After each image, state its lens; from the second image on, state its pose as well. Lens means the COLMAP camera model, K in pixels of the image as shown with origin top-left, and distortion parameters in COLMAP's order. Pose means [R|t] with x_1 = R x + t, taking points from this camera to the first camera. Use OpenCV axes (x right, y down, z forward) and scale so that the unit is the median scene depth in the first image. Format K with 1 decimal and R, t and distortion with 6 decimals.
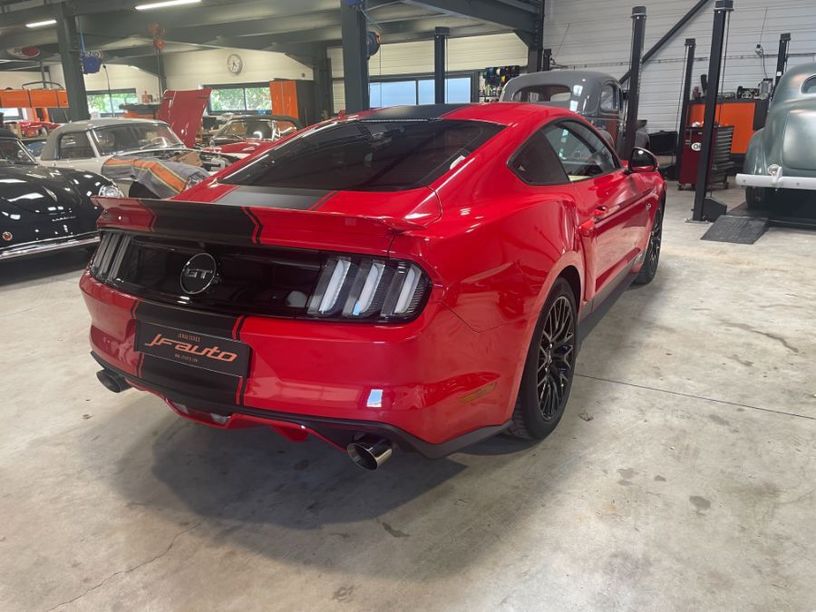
lens RADIAL K [[617.1, 0, 400.5], [0, 617.1, 303.9], [0, 0, 1]] dist [0.098998, -0.134703]
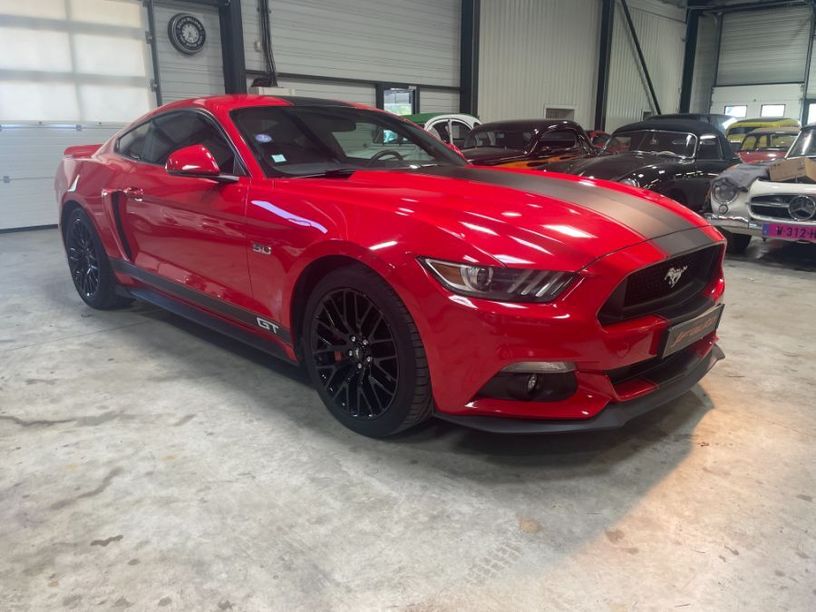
lens RADIAL K [[618.7, 0, 411.2], [0, 618.7, 304.0], [0, 0, 1]] dist [0.098908, -0.134758]
pose [[-0.250530, 0.276444, -0.927800, 1.224296], [-0.279052, 0.897067, 0.342638, -0.464500], [0.927019, 0.344745, -0.147601, 1.602732]]
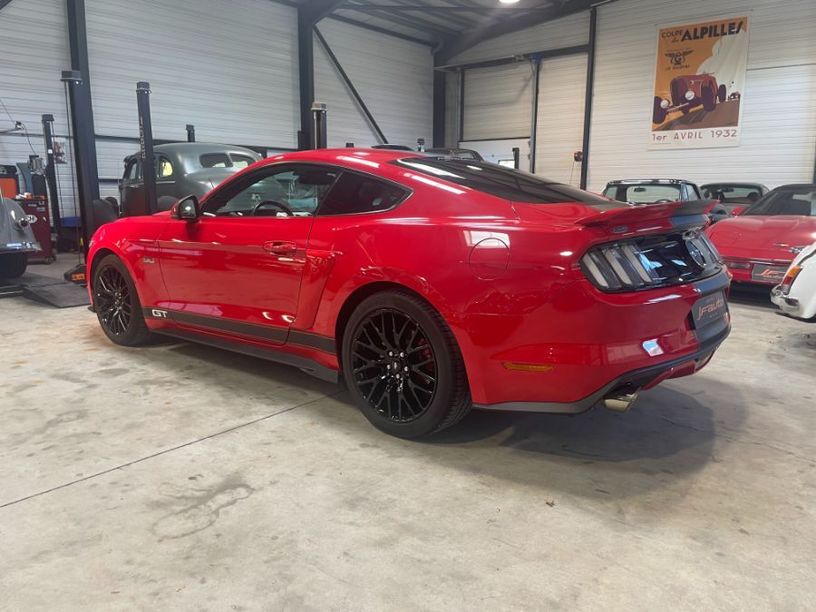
lens RADIAL K [[618.7, 0, 411.2], [0, 618.7, 304.0], [0, 0, 1]] dist [0.098908, -0.134758]
pose [[0.171229, -0.153886, 0.973139, -1.100122], [0.287378, 0.952575, 0.100069, -0.160706], [-0.942388, 0.262524, 0.207332, 0.826336]]
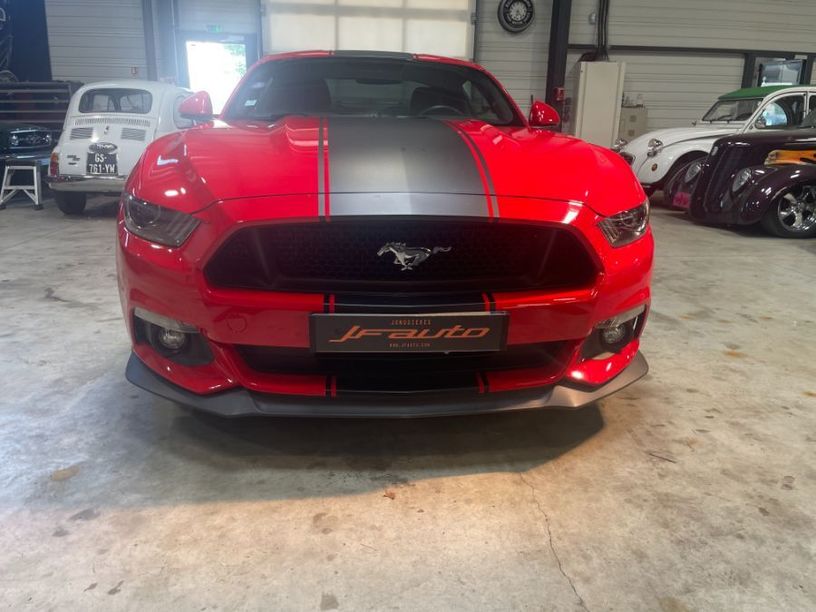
lens RADIAL K [[618.7, 0, 411.2], [0, 618.7, 304.0], [0, 0, 1]] dist [0.098908, -0.134758]
pose [[-0.812898, 0.170867, -0.556778, 0.761944], [-0.171556, 0.843330, 0.509278, -0.555739], [0.556566, 0.509509, -0.656227, 2.118072]]
